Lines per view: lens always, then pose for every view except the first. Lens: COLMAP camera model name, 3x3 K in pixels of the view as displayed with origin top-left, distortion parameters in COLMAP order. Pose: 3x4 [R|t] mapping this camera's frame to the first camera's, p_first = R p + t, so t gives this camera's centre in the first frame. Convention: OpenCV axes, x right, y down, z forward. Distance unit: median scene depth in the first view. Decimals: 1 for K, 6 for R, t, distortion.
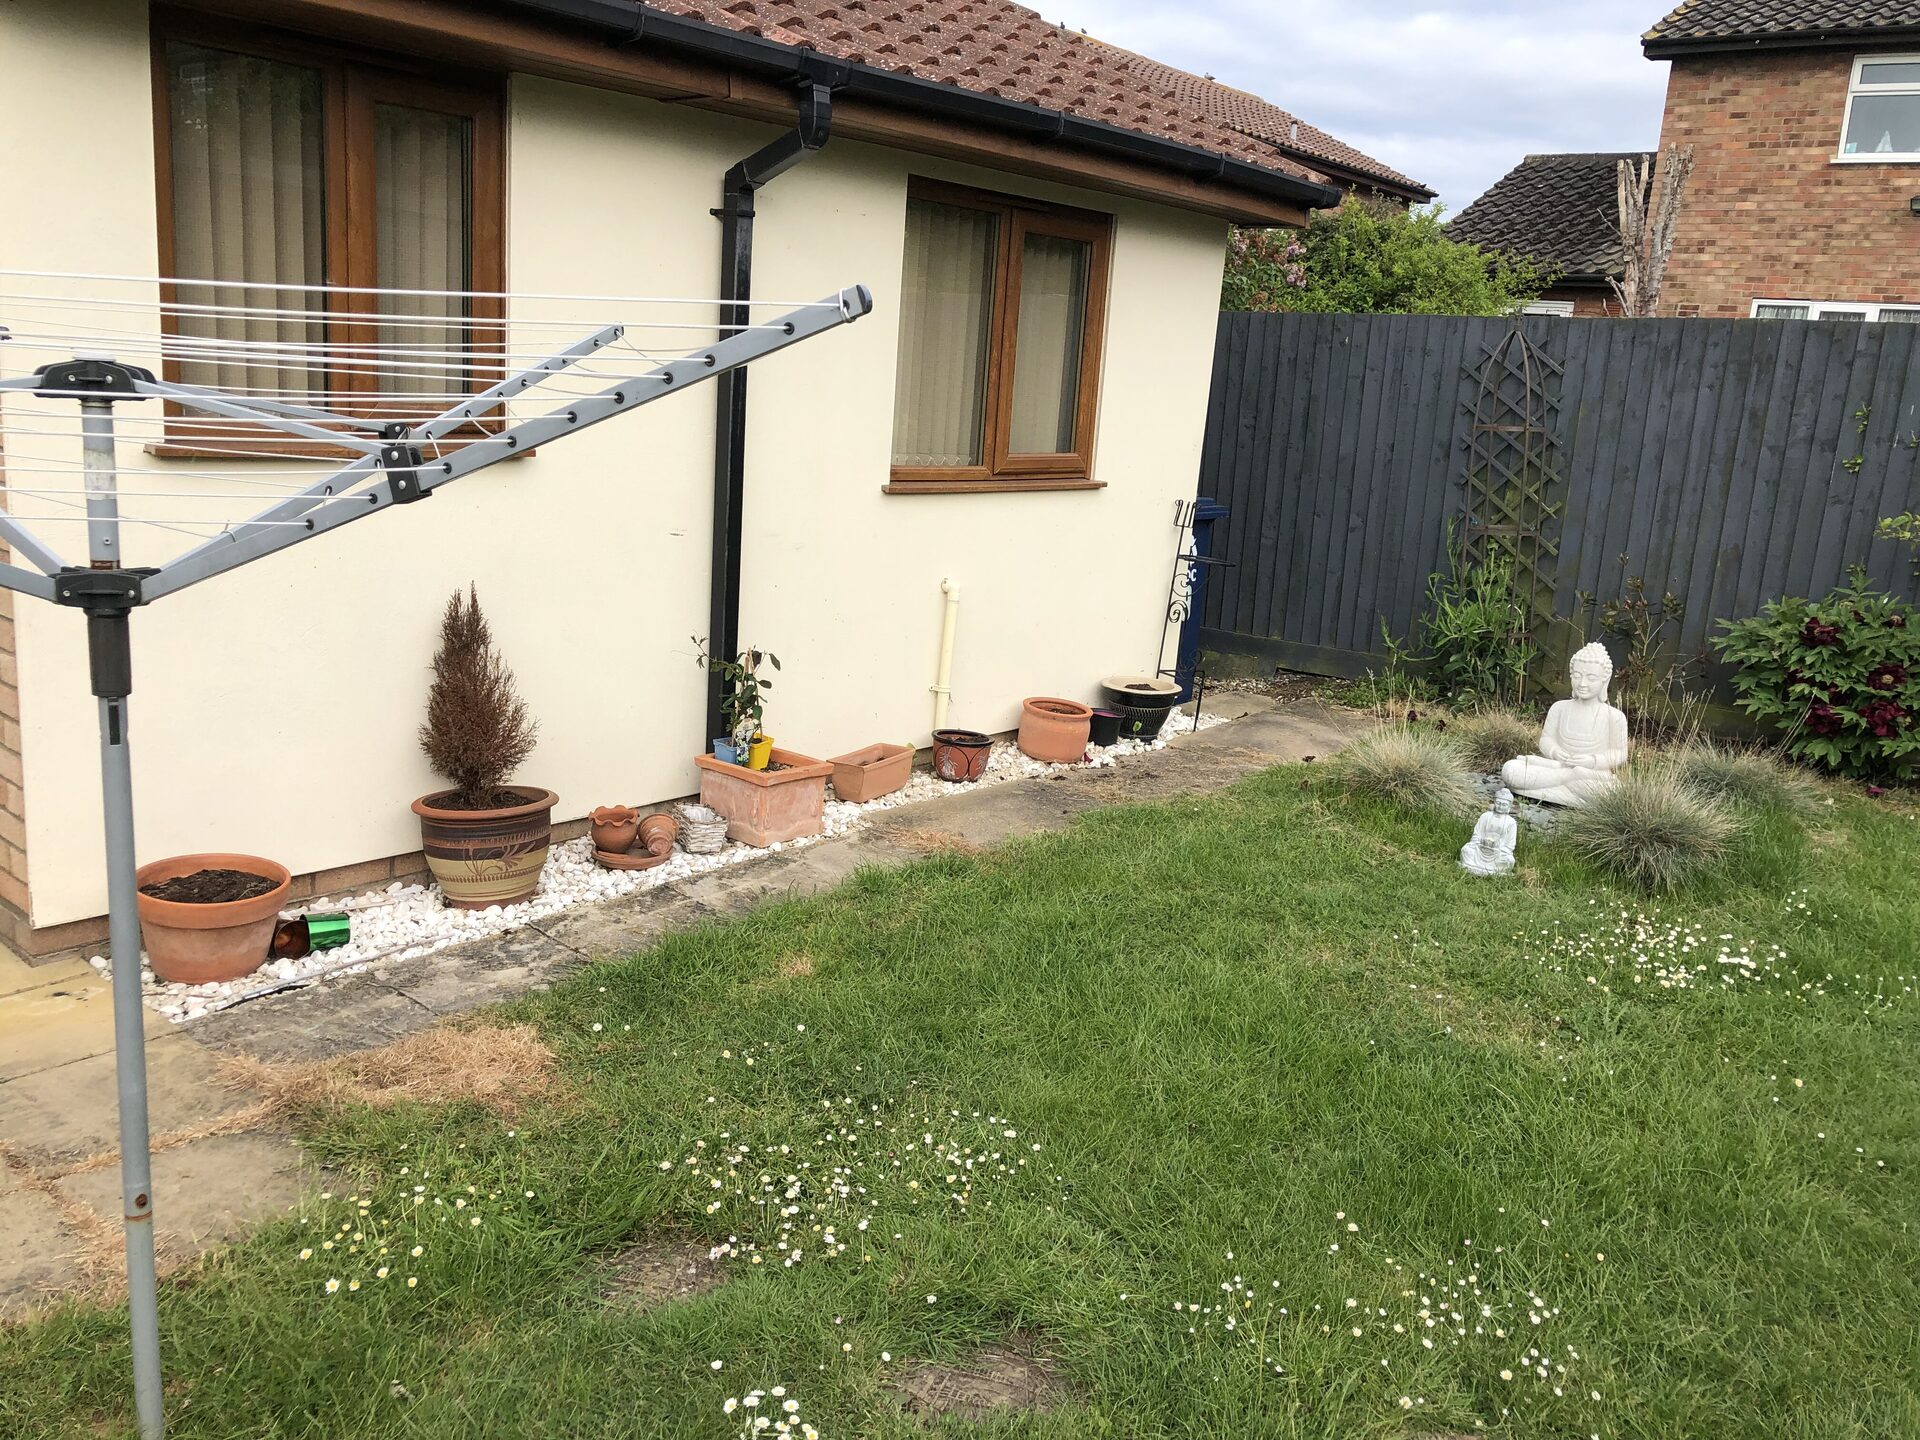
lens RADIAL K [[1580.9, 0, 974.3], [0, 1580.9, 698.8], [0, 0, 1]] dist [0.029859, -0.019442]
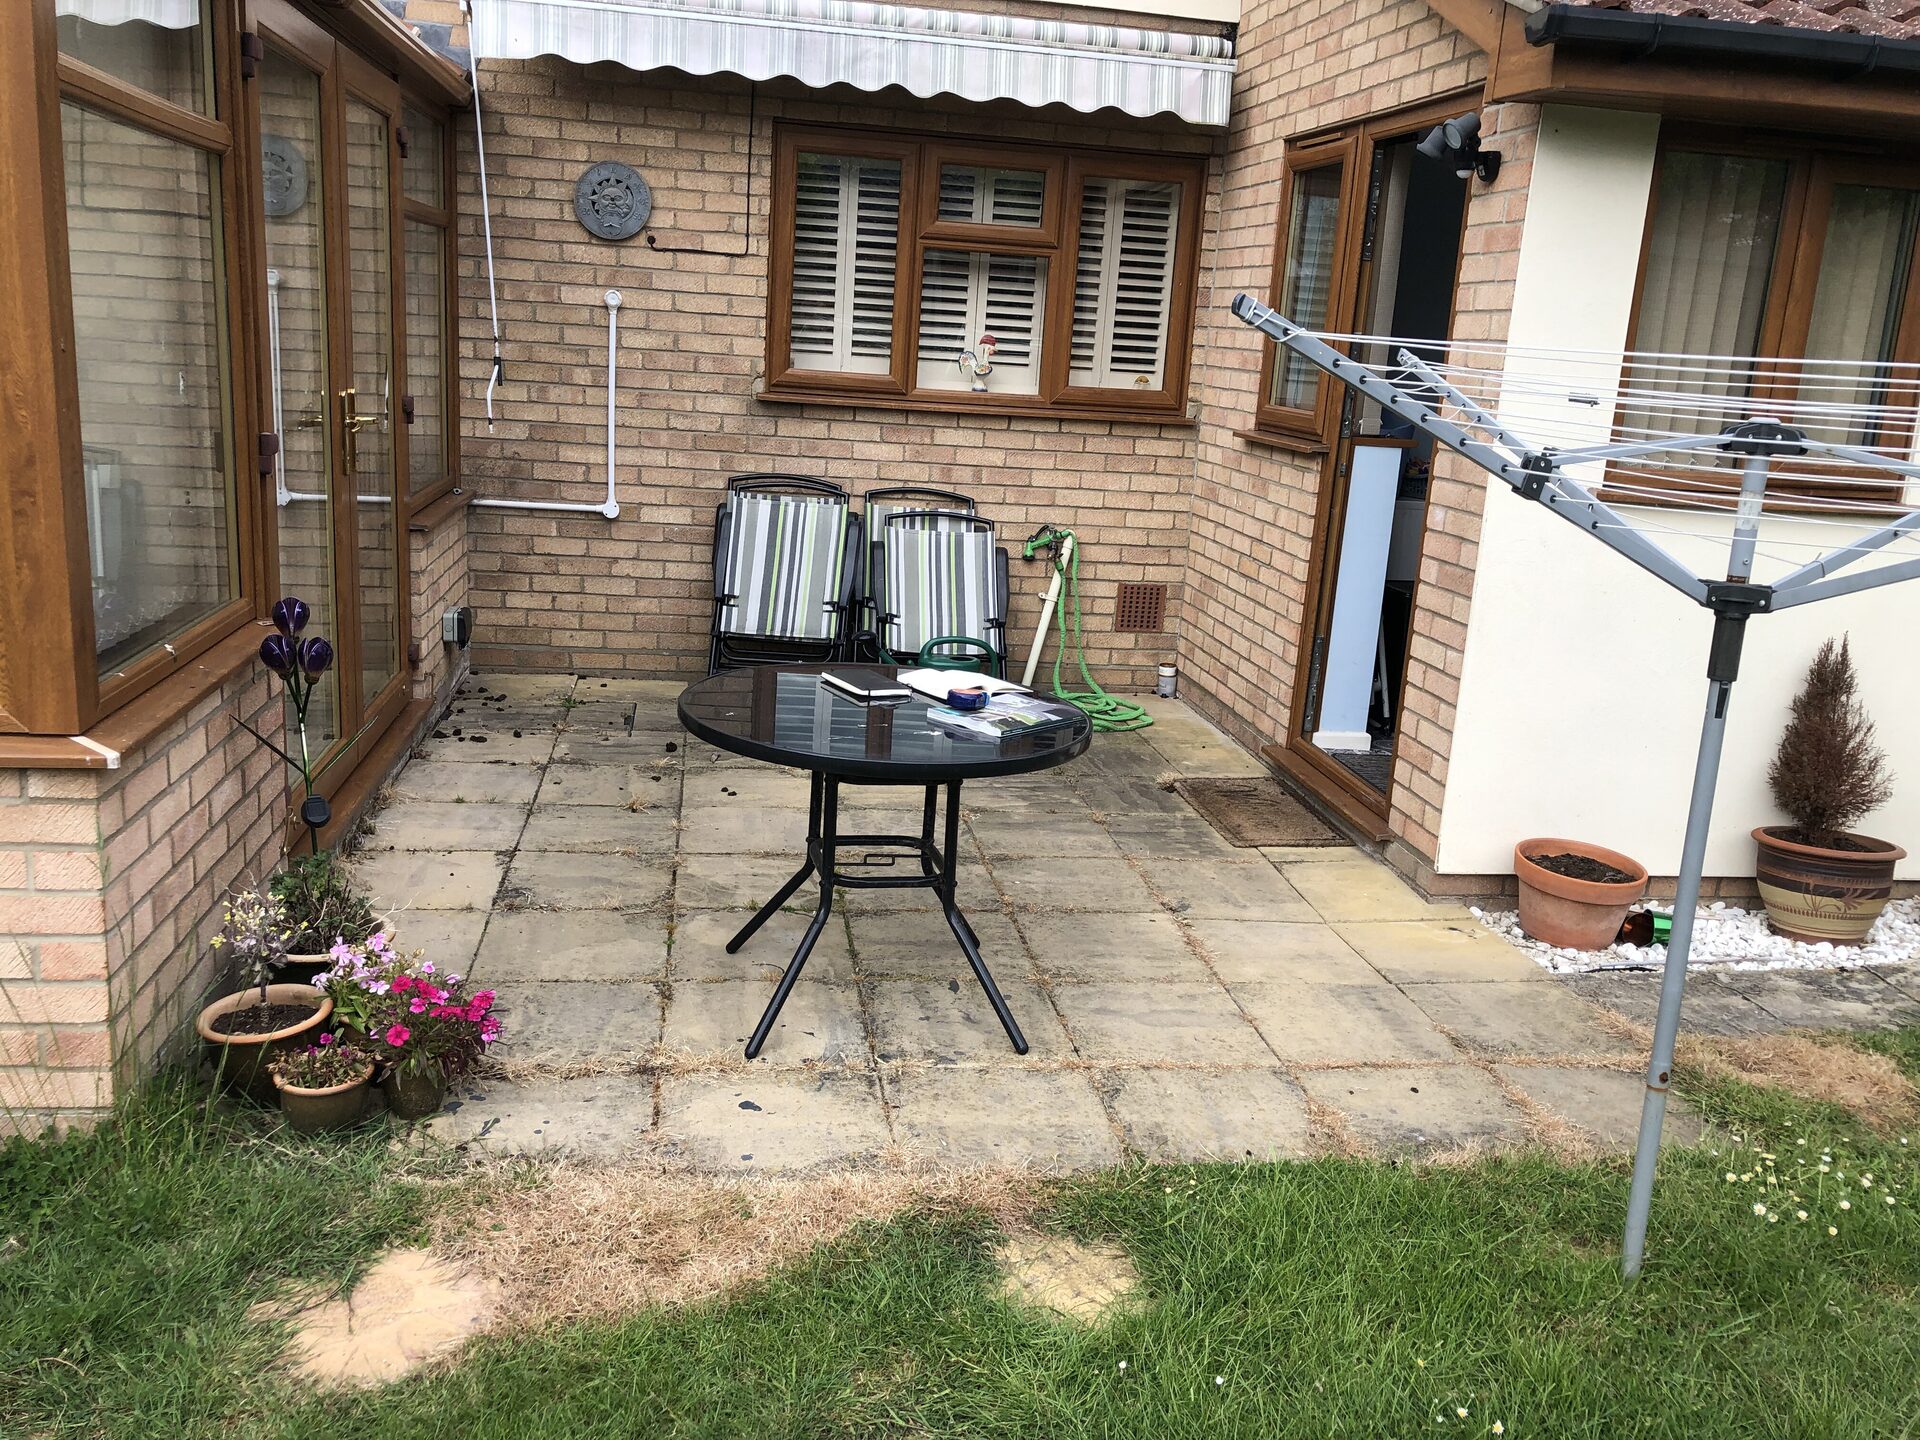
lens RADIAL K [[1580.9, 0, 974.3], [0, 1580.9, 698.8], [0, 0, 1]] dist [0.029859, -0.019442]
pose [[0.760505, 0.125604, -0.637068, -0.088487], [-0.147417, 0.988892, 0.018989, 0.037596], [0.632376, 0.079473, 0.770574, -0.181401]]
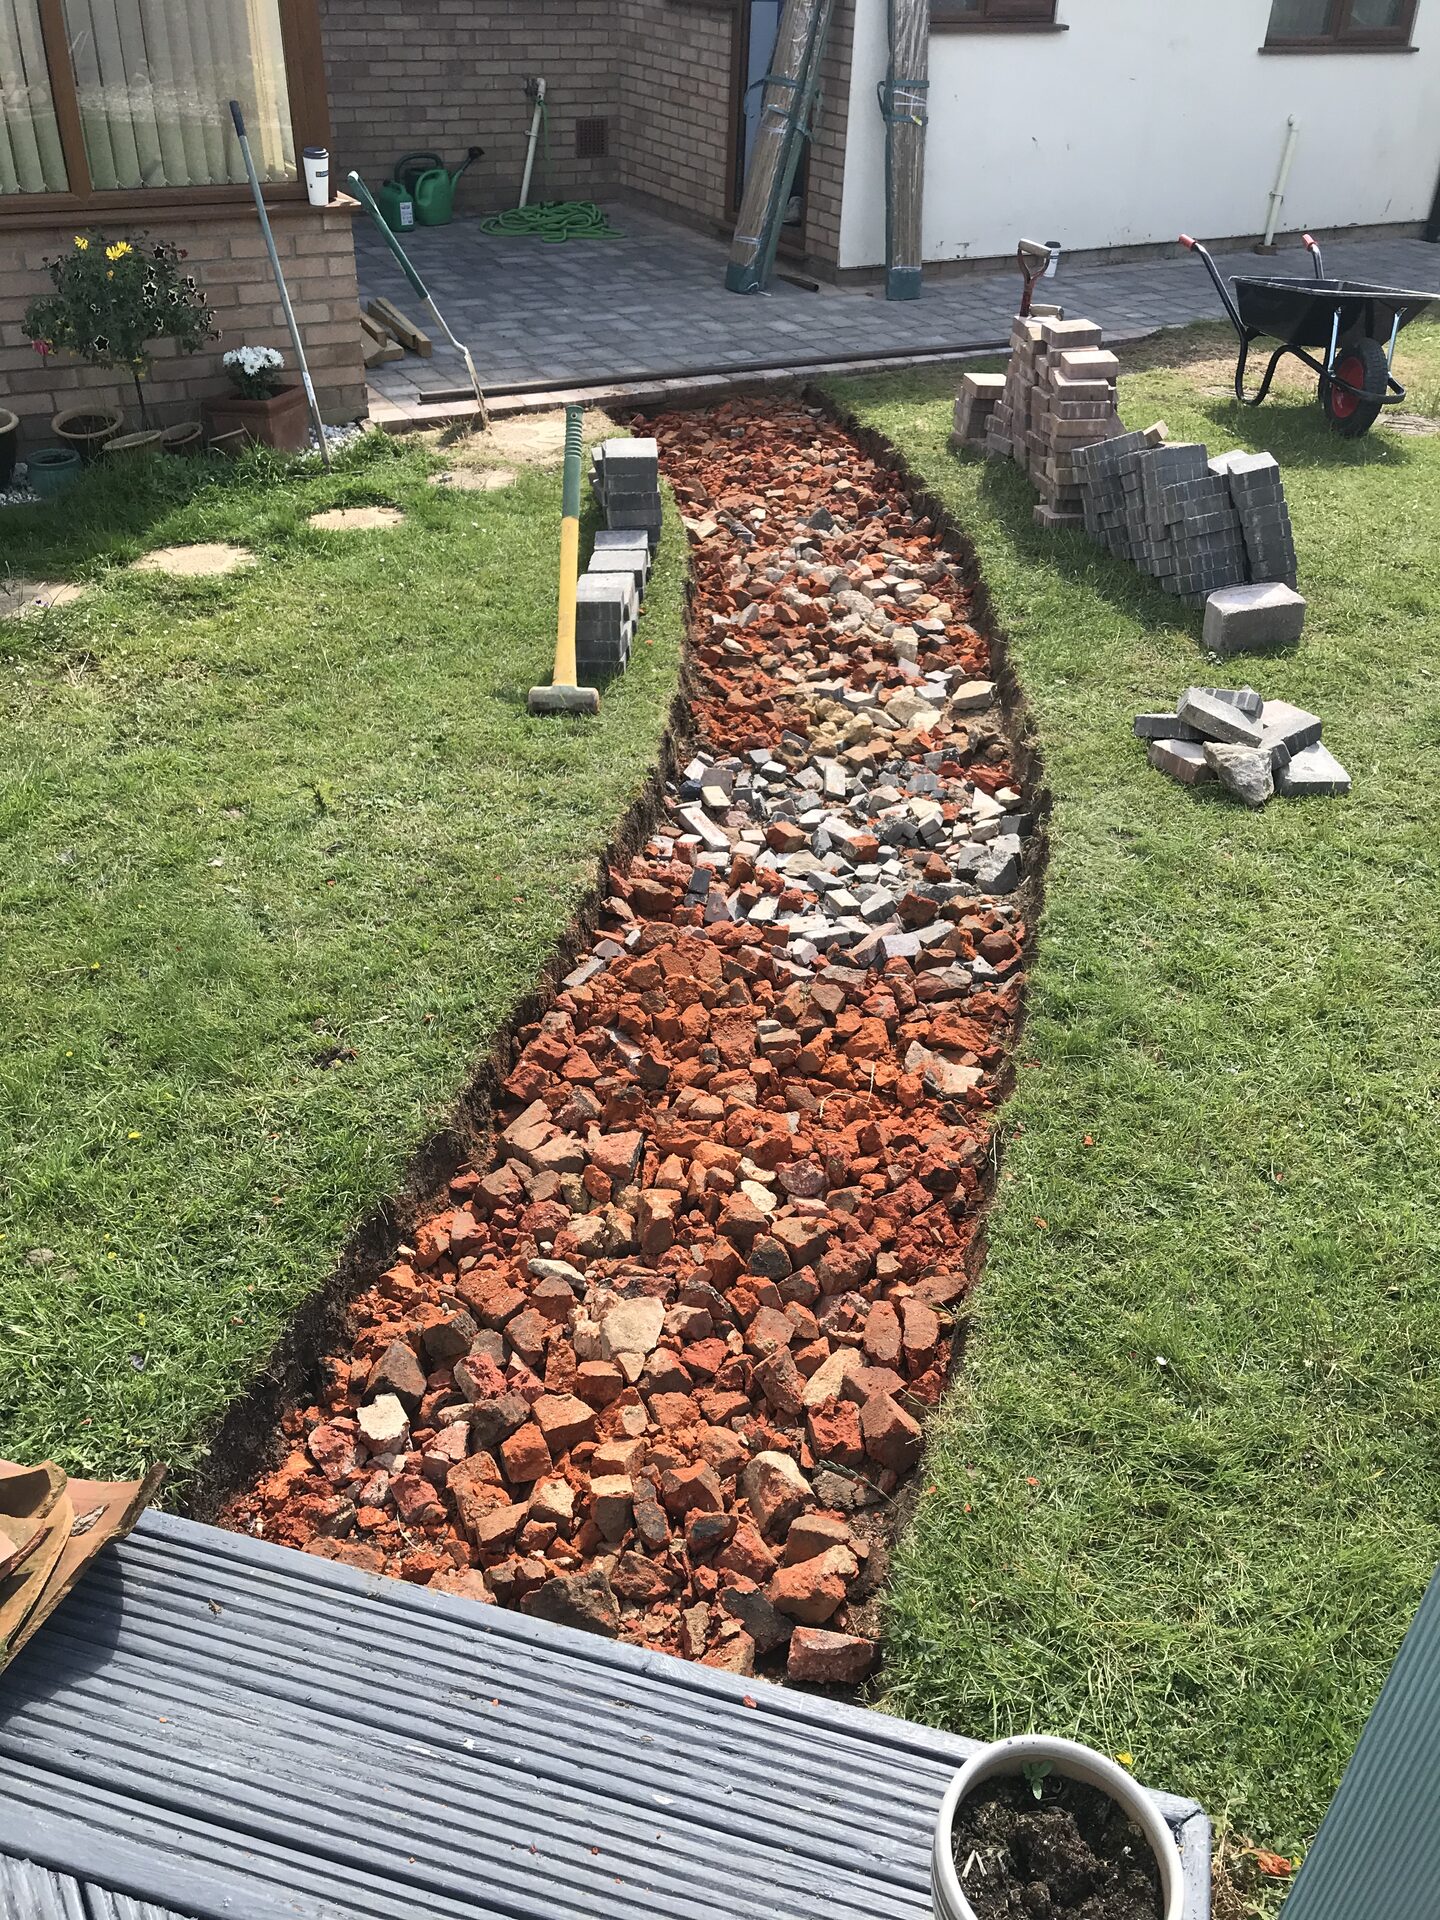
lens RADIAL K [[1580.9, 0, 720.0], [0, 1580.9, 960.0], [0, 0, 1]] dist [0.029859, -0.019442]
pose [[0.934471, 0.172659, -0.311371, 0.132502], [-0.048727, 0.928336, 0.368535, 0.220935], [0.352688, -0.329213, 0.875917, -1.333540]]
